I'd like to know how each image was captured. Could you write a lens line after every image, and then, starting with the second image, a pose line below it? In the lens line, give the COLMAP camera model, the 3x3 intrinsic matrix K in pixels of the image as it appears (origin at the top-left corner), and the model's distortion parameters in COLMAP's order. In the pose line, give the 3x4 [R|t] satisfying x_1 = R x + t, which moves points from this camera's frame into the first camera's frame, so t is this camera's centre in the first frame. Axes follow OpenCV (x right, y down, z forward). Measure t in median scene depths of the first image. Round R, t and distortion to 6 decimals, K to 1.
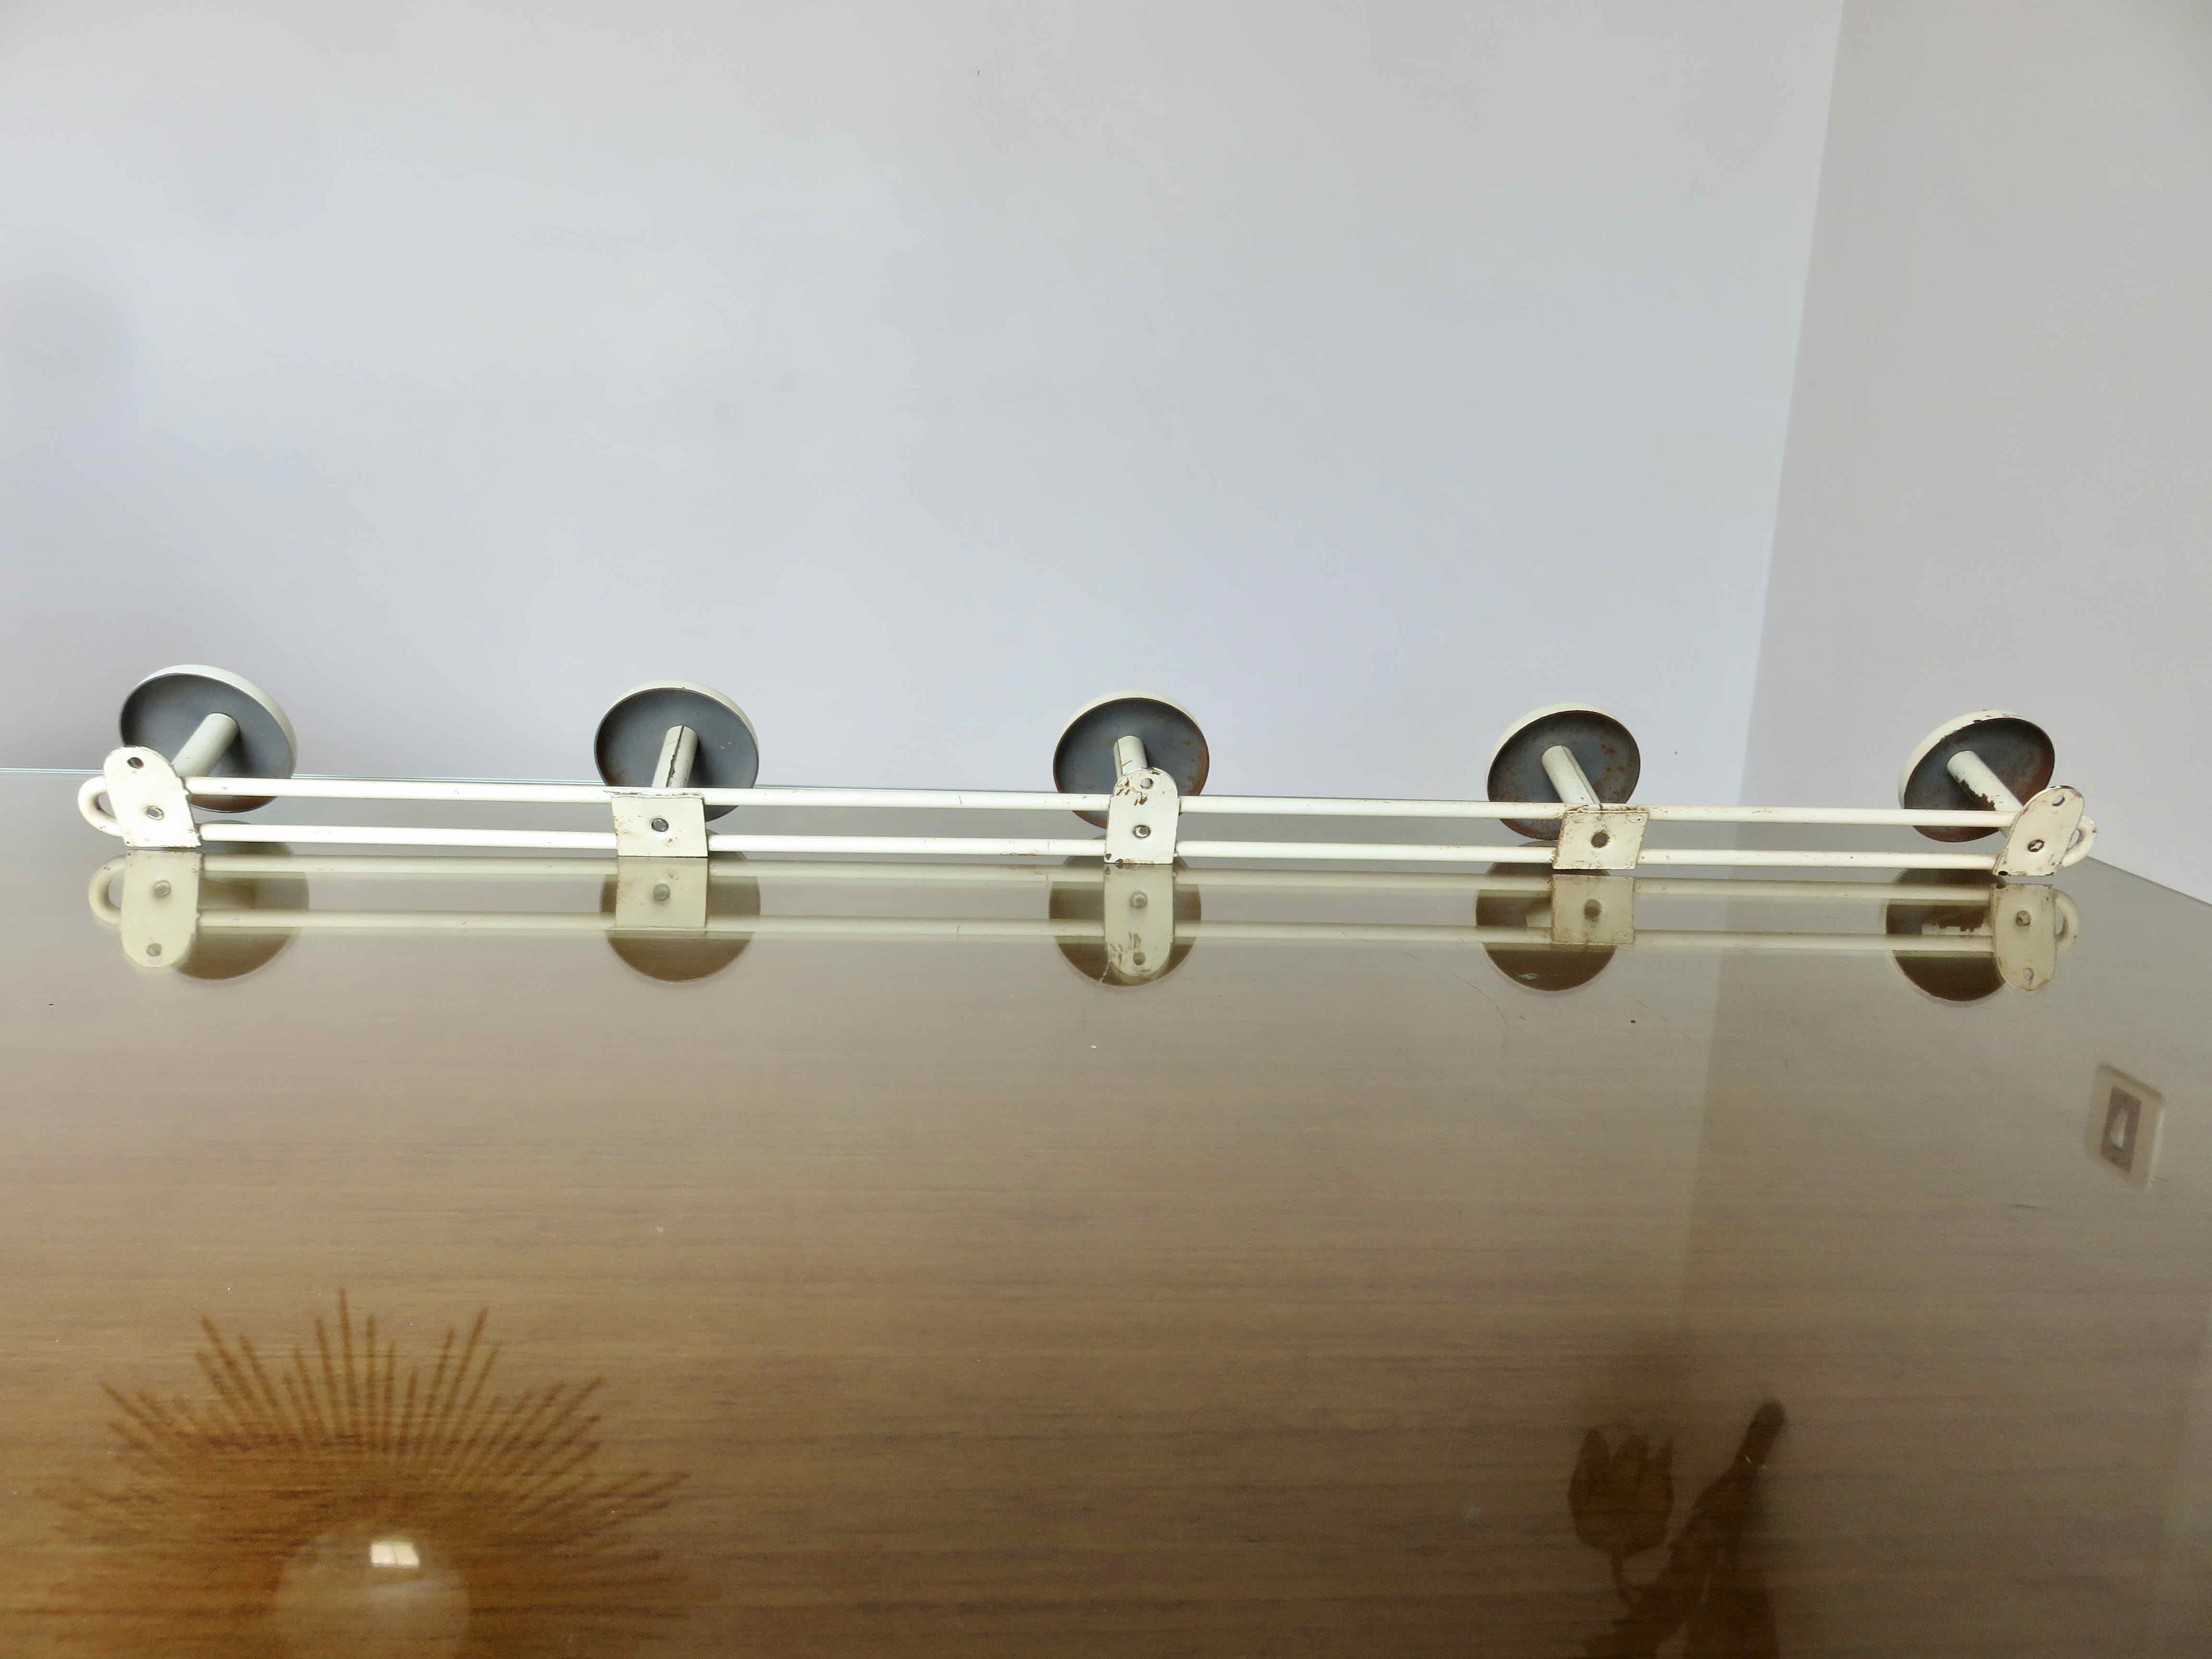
lens RADIAL K [[1674.2, 0, 1106.0], [0, 1674.2, 829.5], [0, 0, 1]] dist [-0.007297, -0.015188]
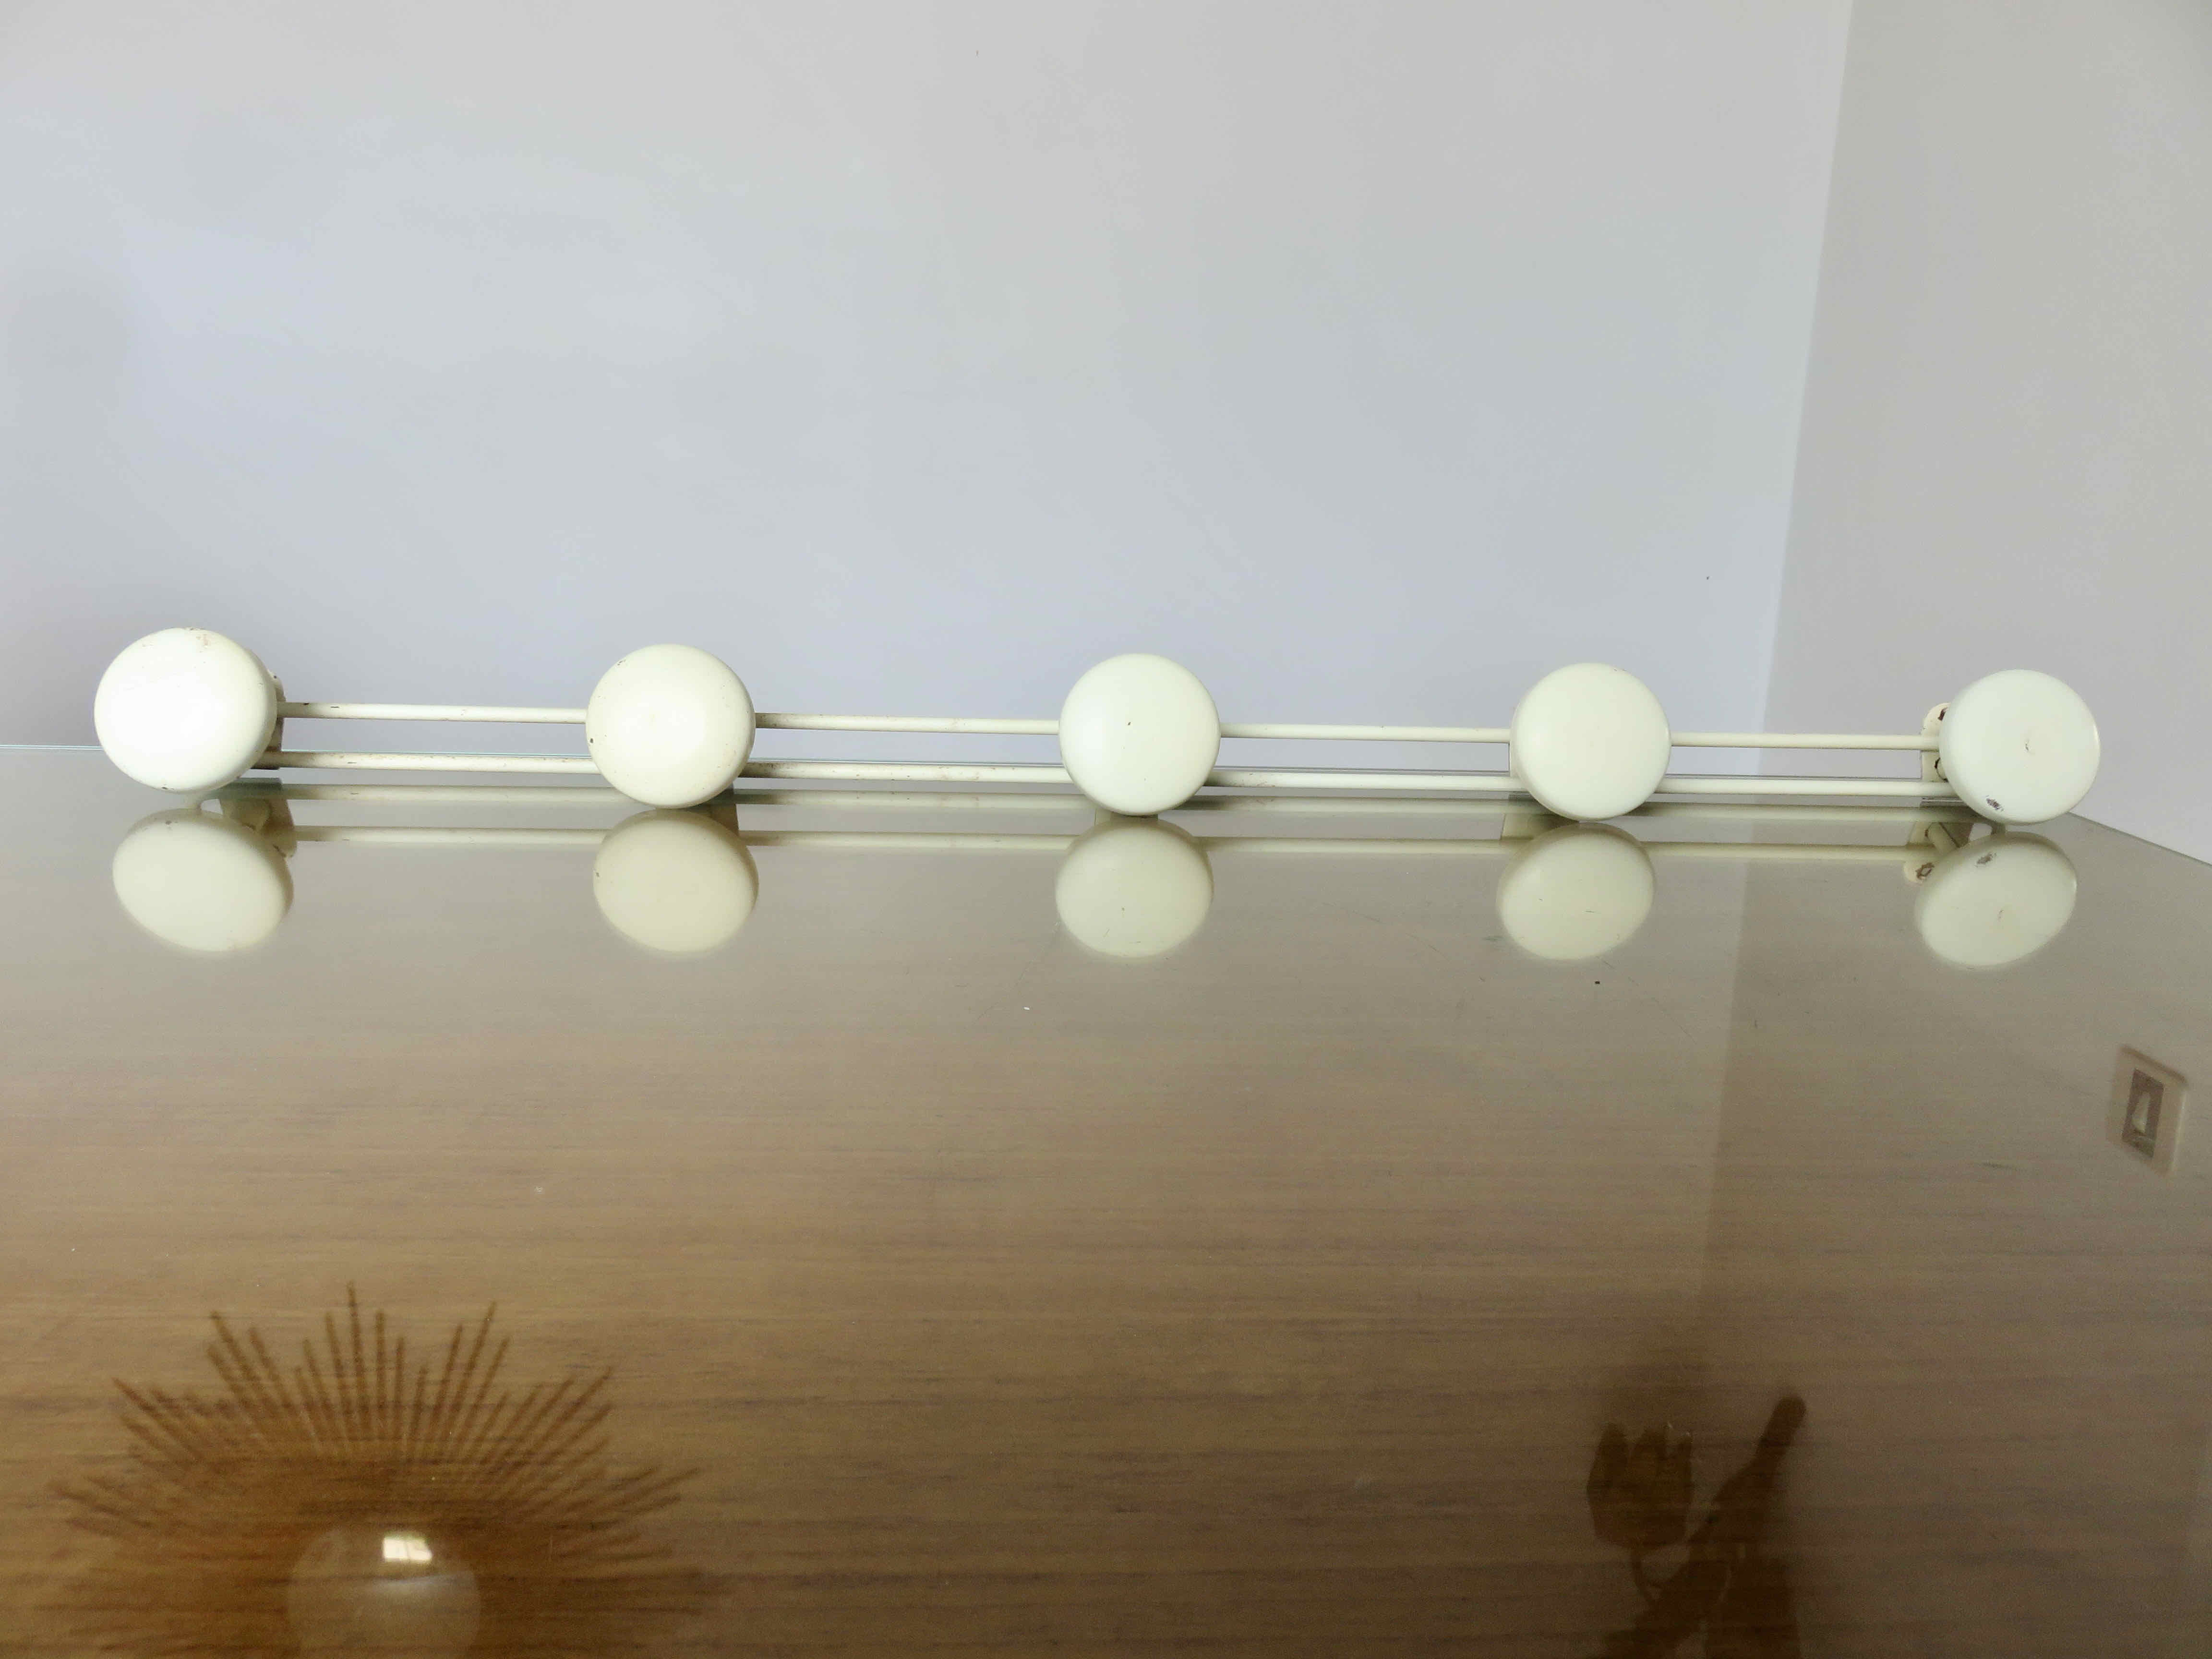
lens RADIAL K [[1674.2, 0, 1106.0], [0, 1674.2, 829.5], [0, 0, 1]] dist [-0.007297, -0.015188]
pose [[0.999849, -0.006331, -0.016187, 0.051550], [0.006341, 0.999980, 0.000589, 0.025824], [0.016183, -0.000691, 0.999869, 0.040114]]
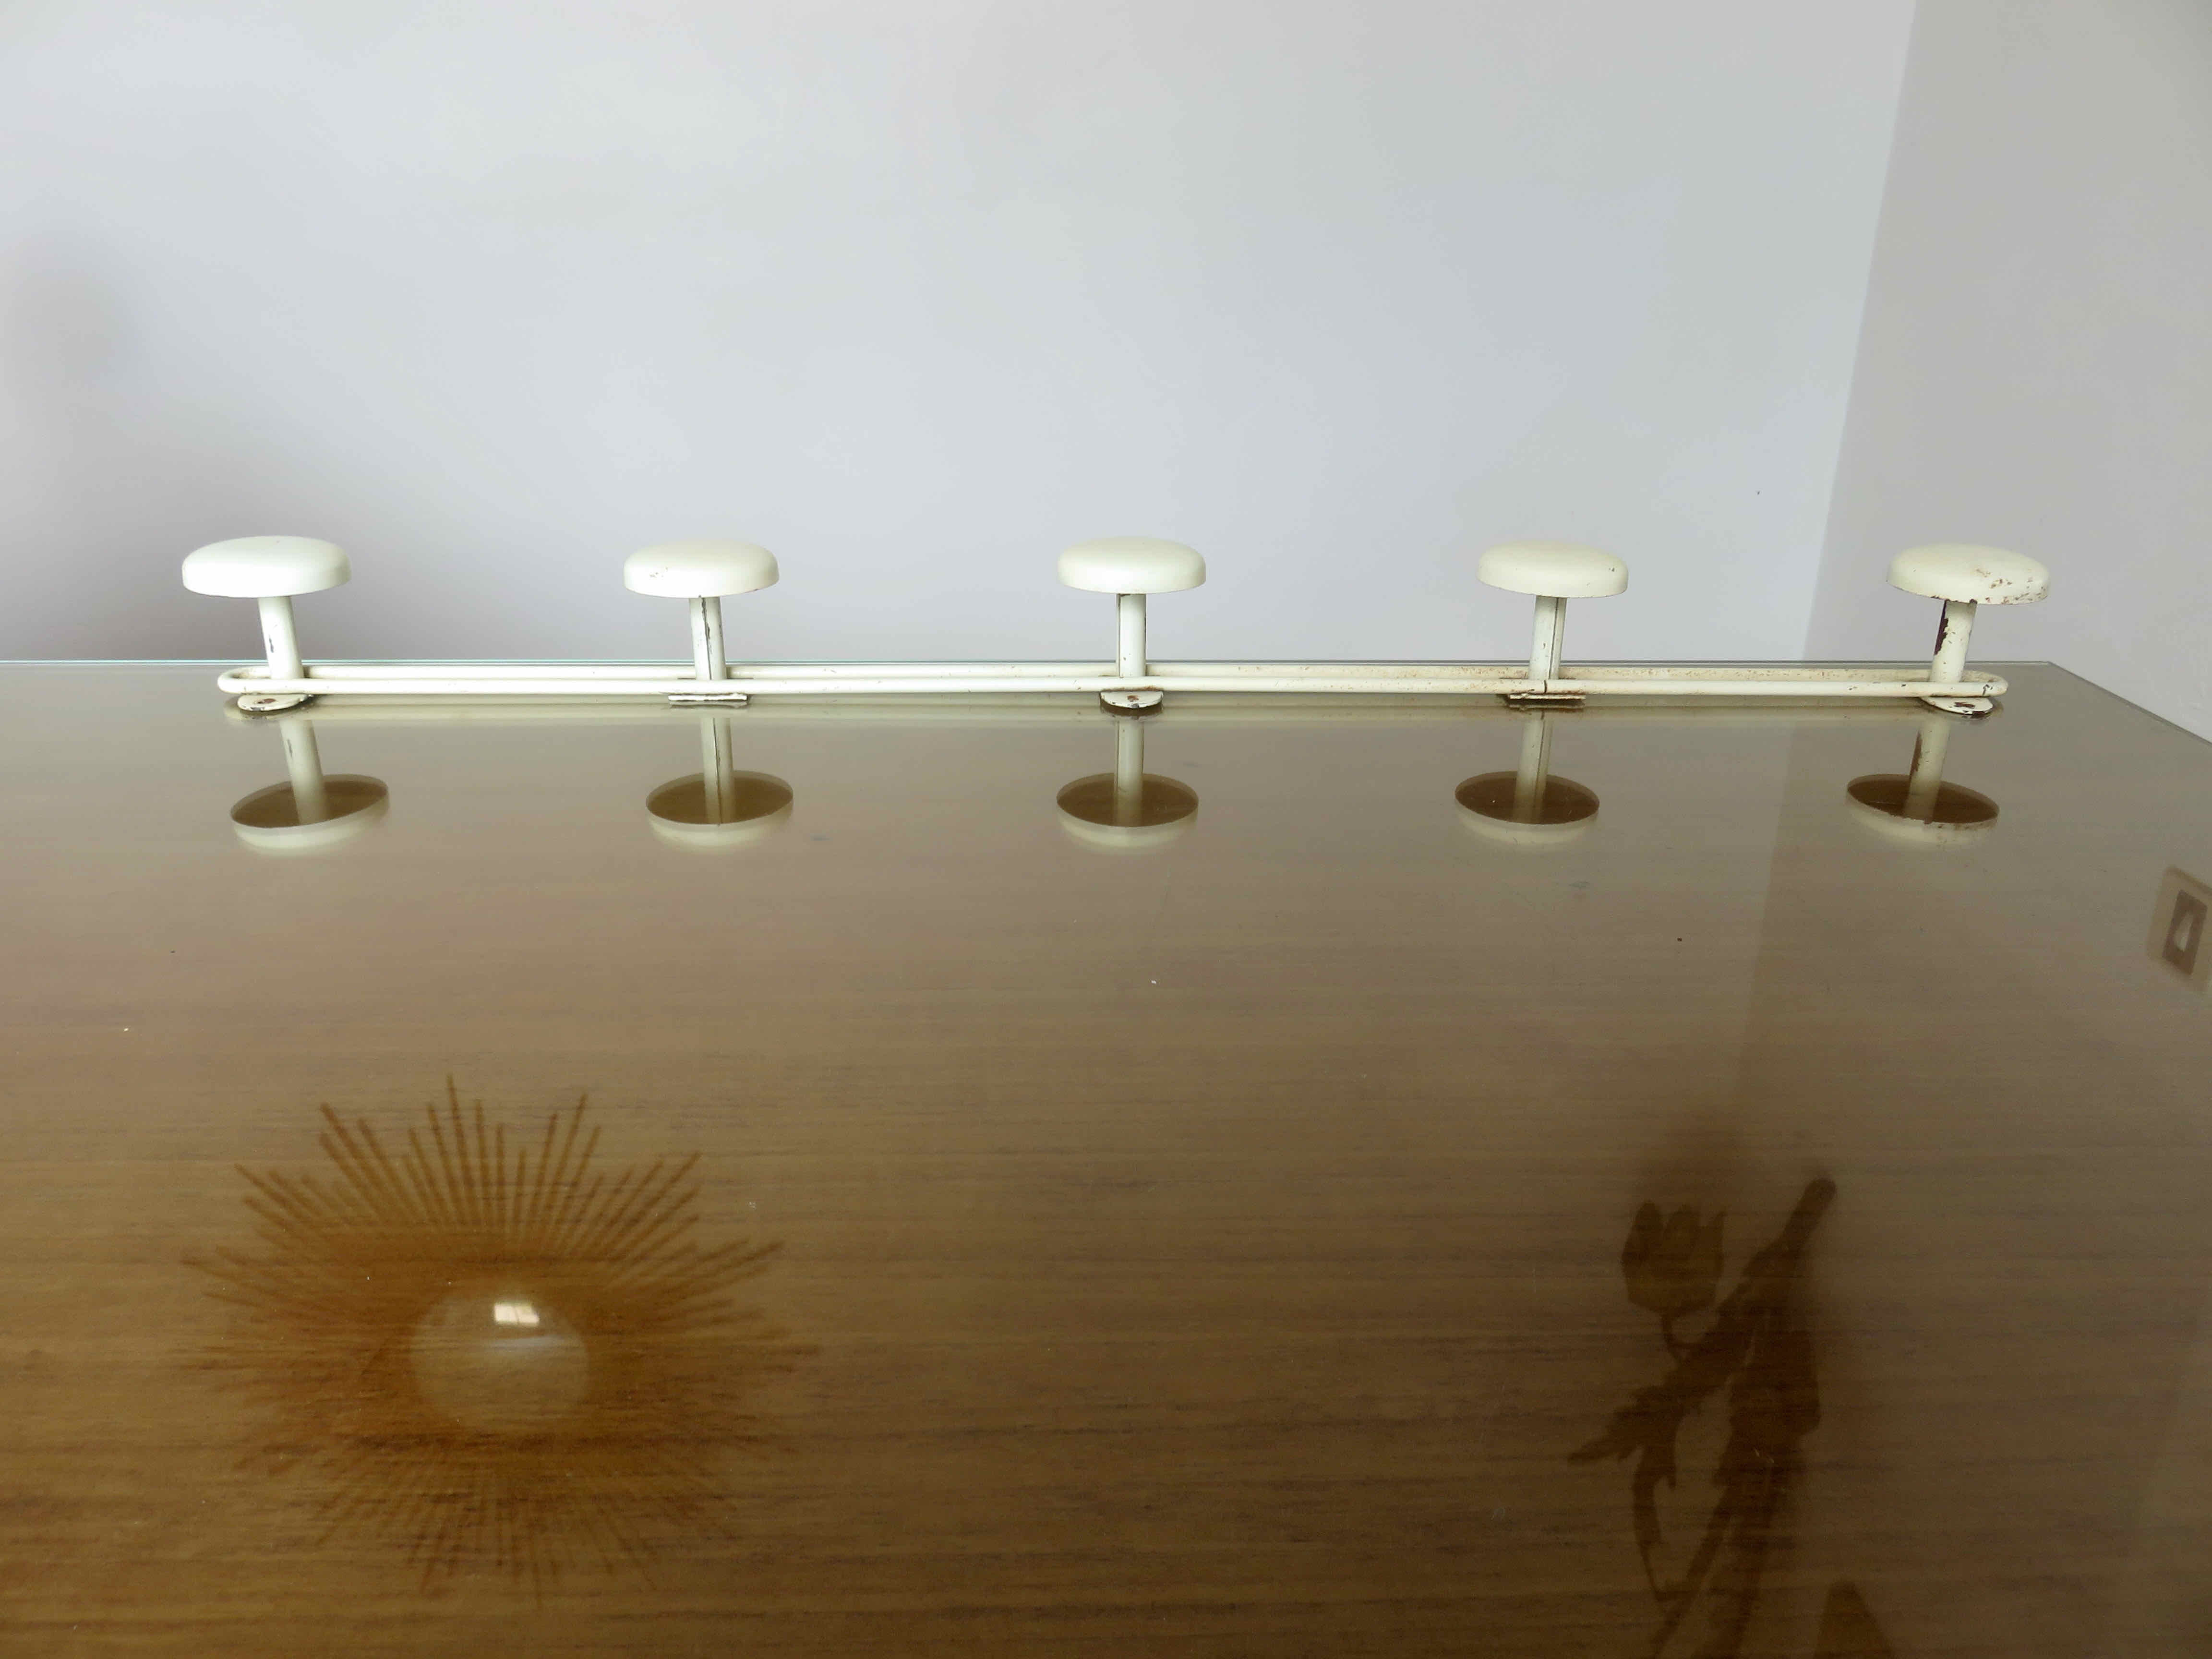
lens RADIAL K [[1674.2, 0, 1106.0], [0, 1674.2, 829.5], [0, 0, 1]] dist [-0.007297, -0.015188]
pose [[0.999081, -0.012923, -0.040877, 0.006425], [0.018781, 0.989055, 0.146350, -0.111718], [0.038538, -0.146983, 0.988388, -0.018105]]
